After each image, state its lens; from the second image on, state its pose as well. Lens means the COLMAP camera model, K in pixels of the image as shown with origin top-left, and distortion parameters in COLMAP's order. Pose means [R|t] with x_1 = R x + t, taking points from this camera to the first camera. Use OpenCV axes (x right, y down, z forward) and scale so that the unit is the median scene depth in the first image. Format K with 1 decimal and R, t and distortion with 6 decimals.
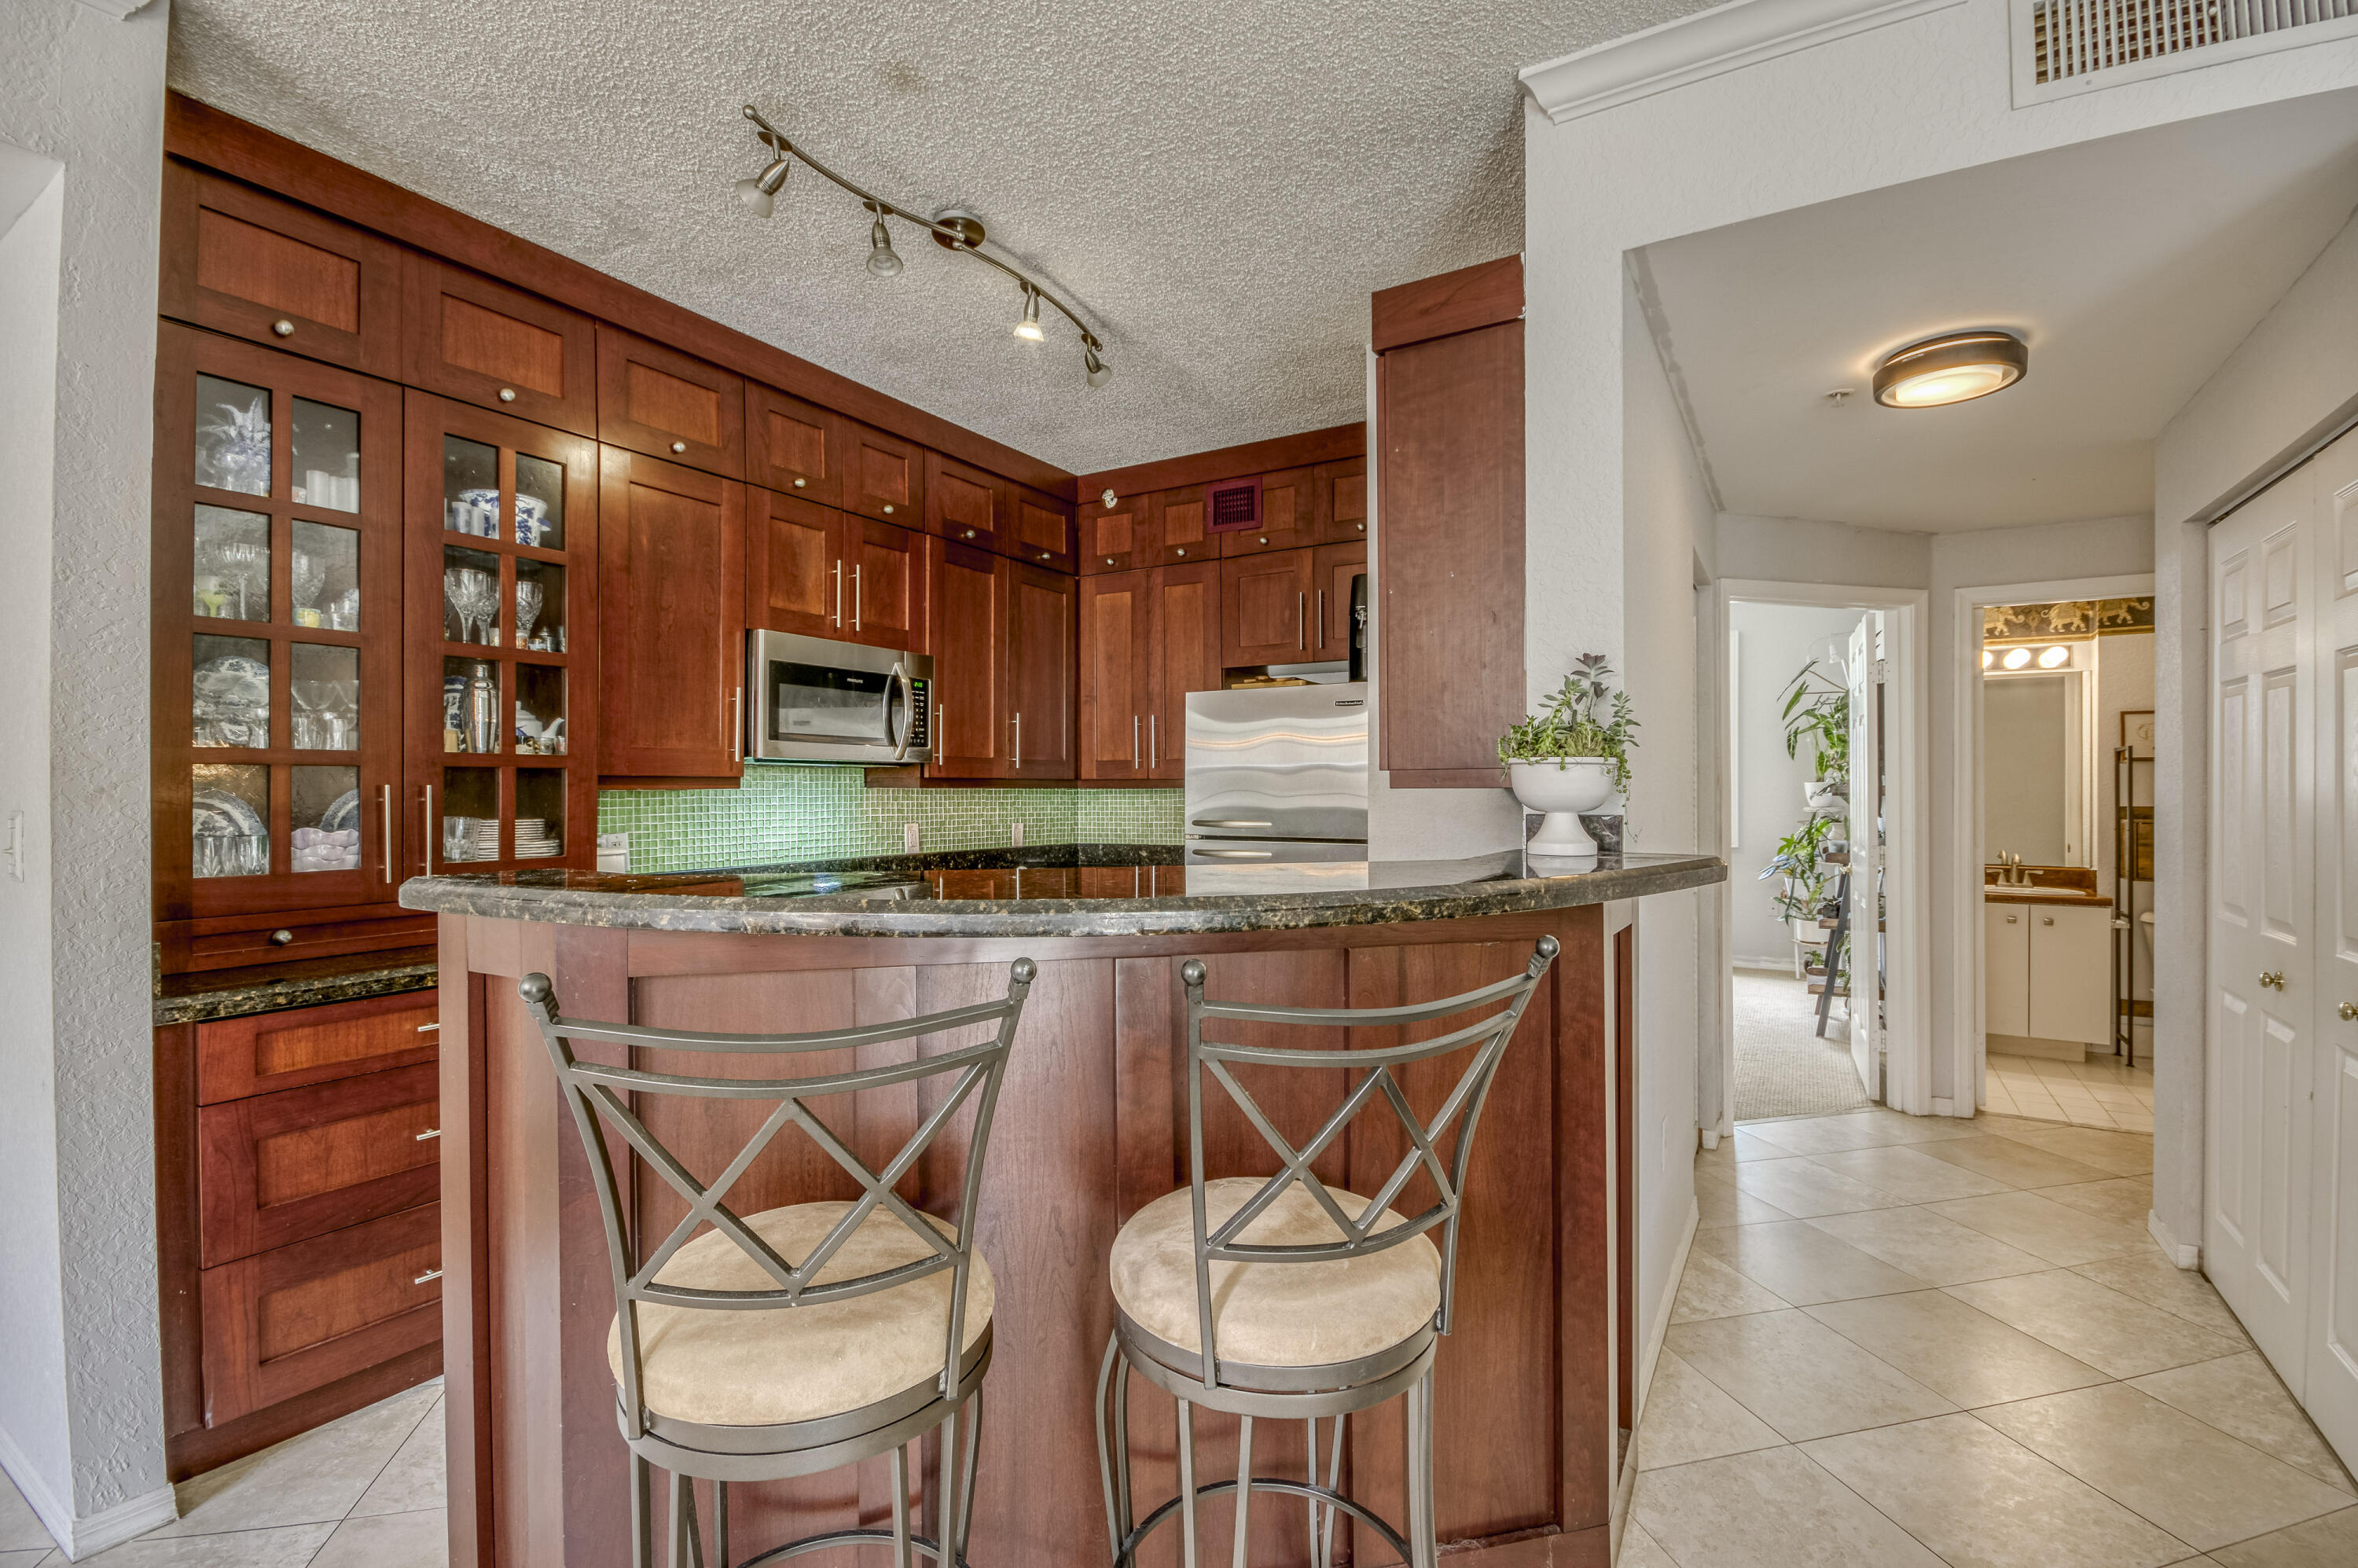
lens RADIAL K [[1052.2, 0, 1195.0], [0, 1052.2, 785.5], [0, 0, 1]] dist [0.015031, -0.018891]
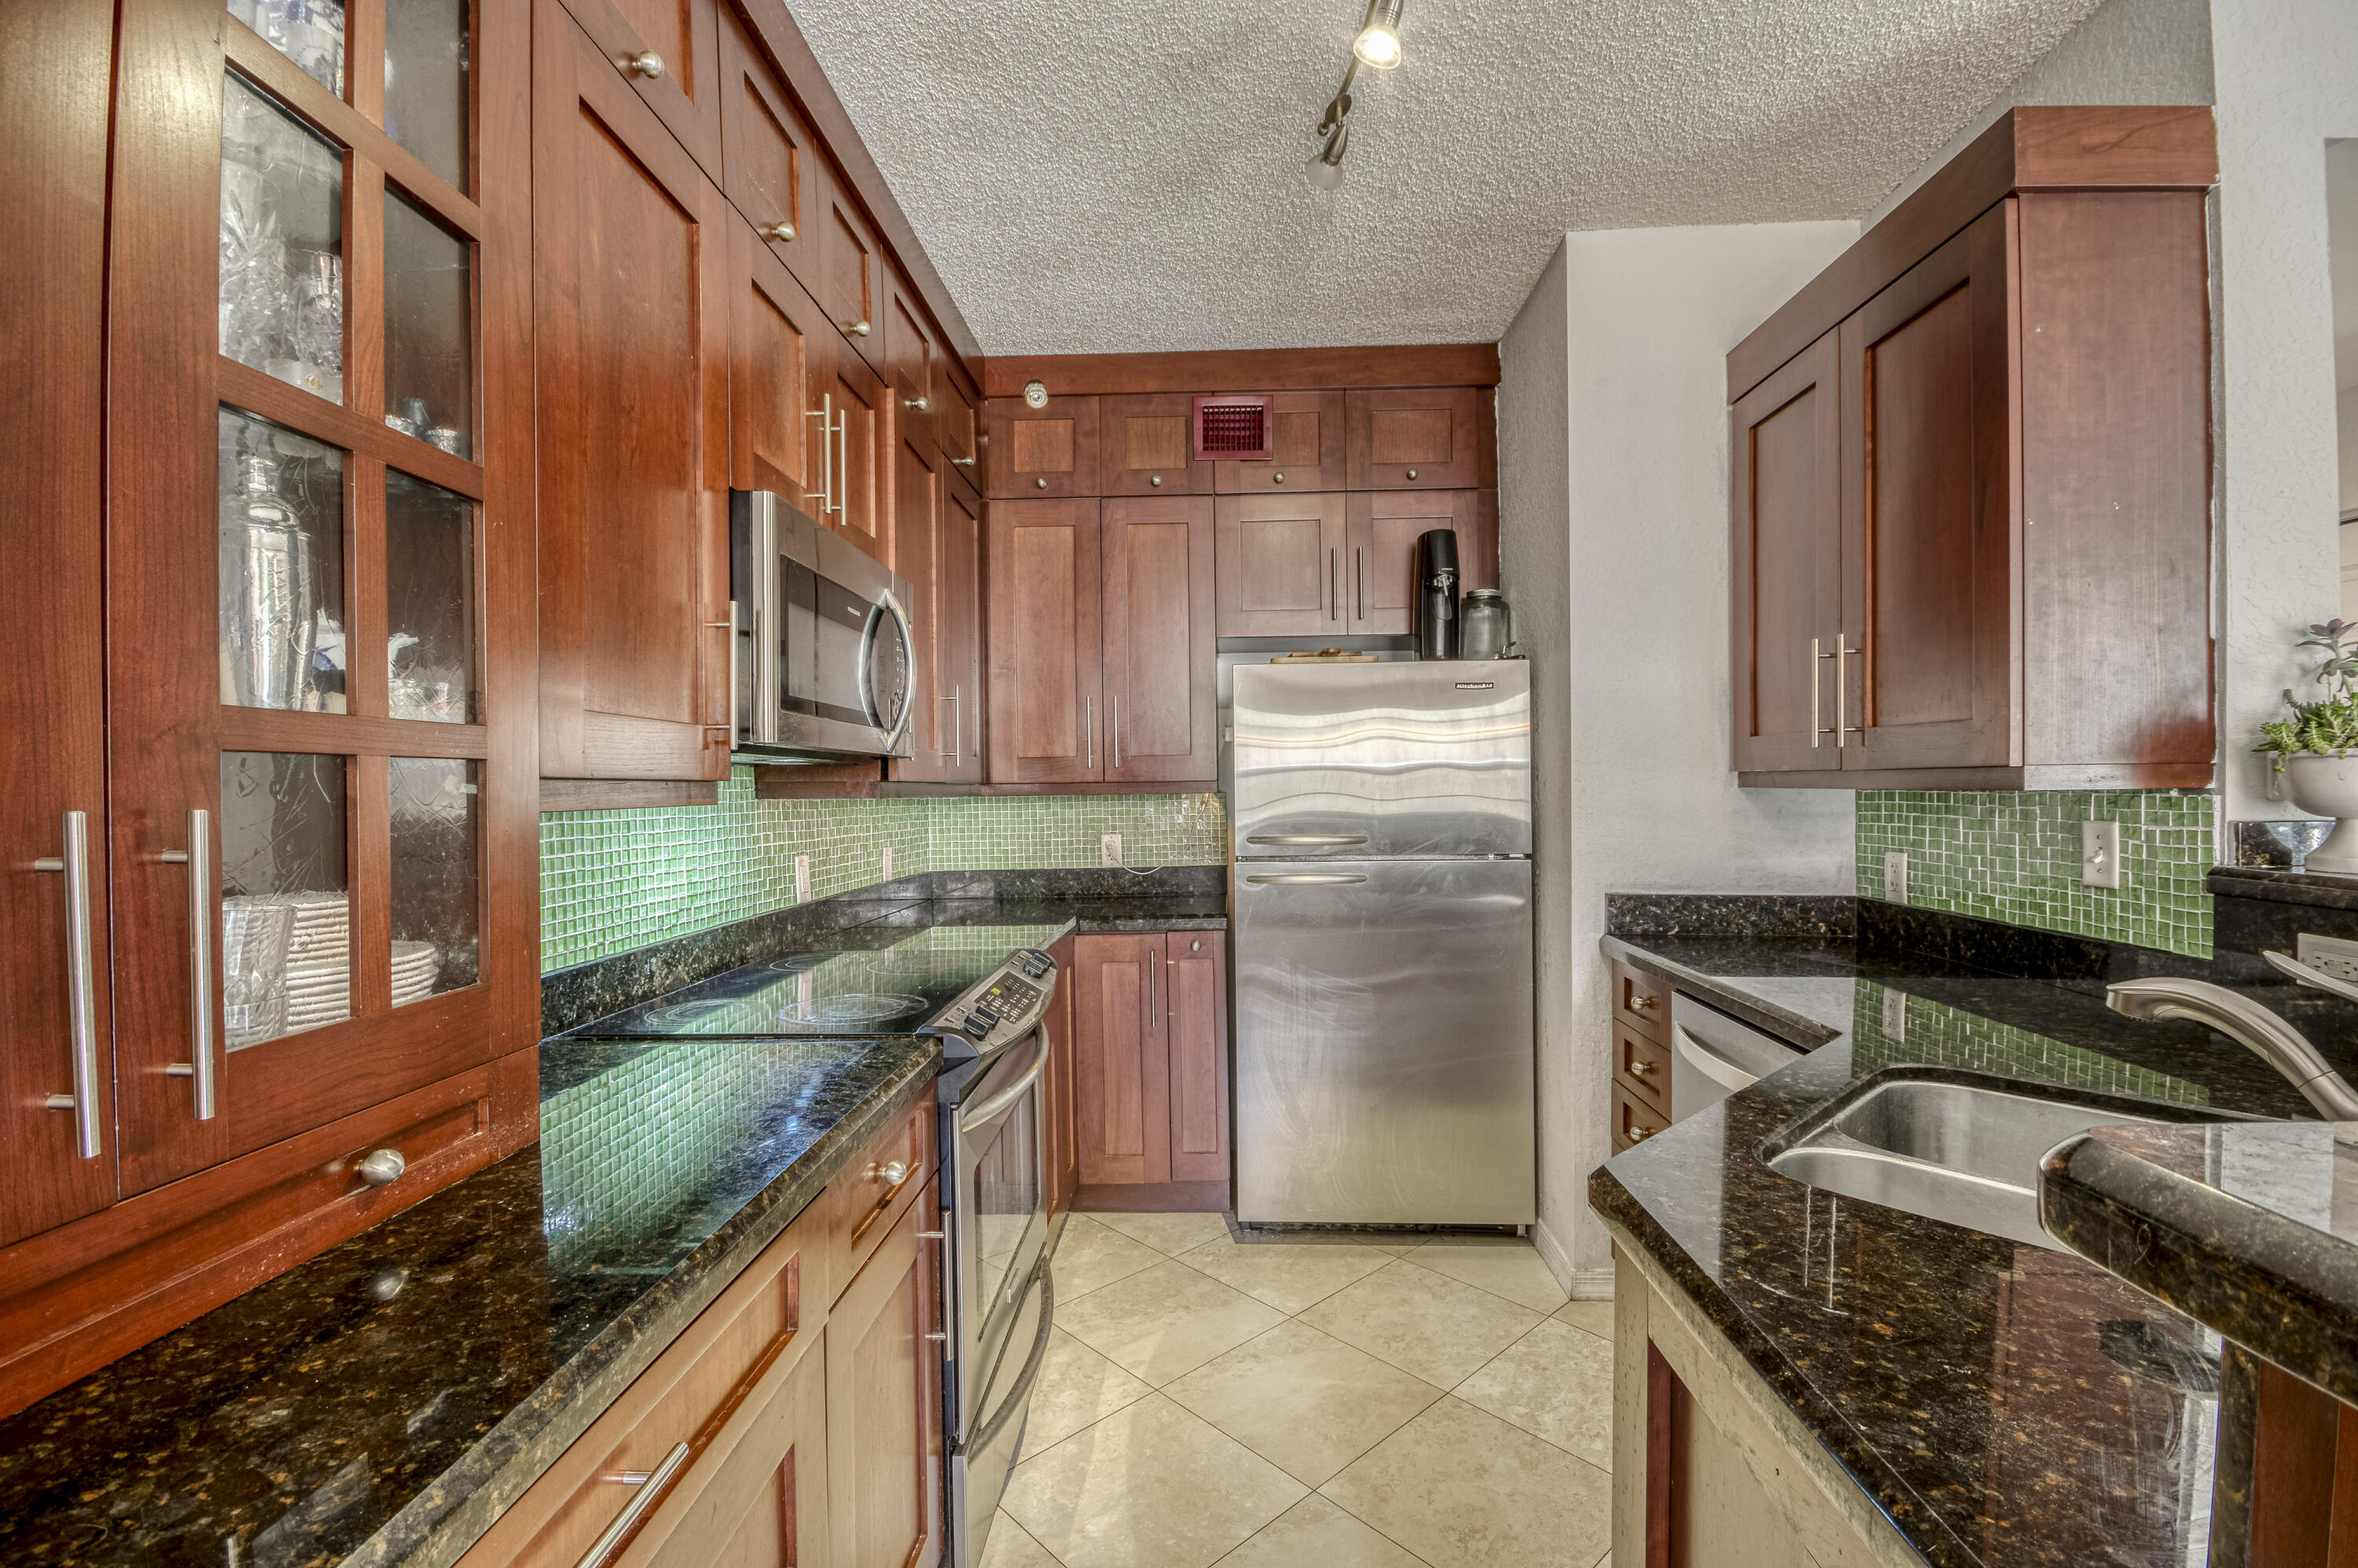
lens RADIAL K [[1026.7, 0, 1195.4], [0, 1026.7, 799.3], [0, 0, 1]] dist [0.016409, -0.017463]
pose [[0.874927, -0.014012, 0.484052, -0.387728], [0.008372, 0.999870, 0.013812, -0.003260], [-0.484182, -0.008032, 0.874930, 0.377199]]
